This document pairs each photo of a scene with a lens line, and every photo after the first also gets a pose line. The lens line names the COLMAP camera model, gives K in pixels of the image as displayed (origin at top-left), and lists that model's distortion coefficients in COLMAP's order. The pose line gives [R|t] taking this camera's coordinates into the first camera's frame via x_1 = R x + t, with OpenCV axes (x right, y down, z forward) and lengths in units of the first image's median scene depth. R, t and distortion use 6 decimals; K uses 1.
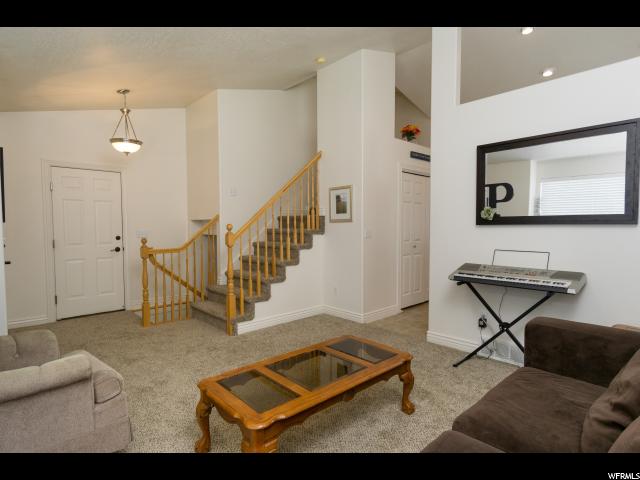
lens RADIAL K [[349.0, 0, 321.0], [0, 349.0, 239.1], [0, 0, 1]] dist [0.001408, -0.002054]
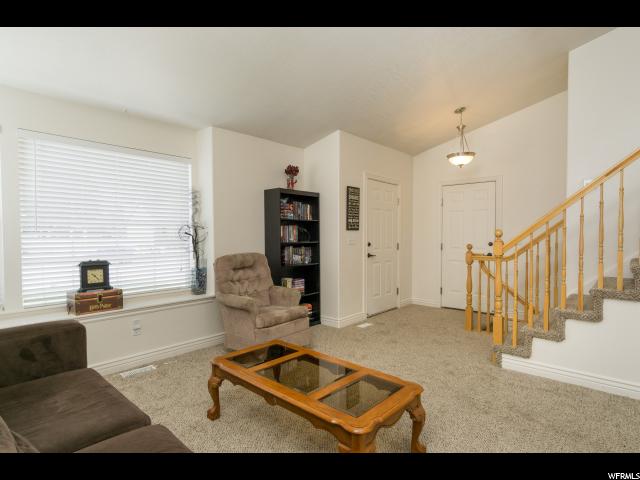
lens RADIAL K [[349.0, 0, 321.1], [0, 349.0, 236.1], [0, 0, 1]] dist [0.001408, -0.002054]
pose [[0.121223, 0.022357, -0.992373, 0.483929], [-0.058324, 0.998179, 0.015363, -0.017289], [0.990910, 0.056017, 0.122306, 0.450116]]
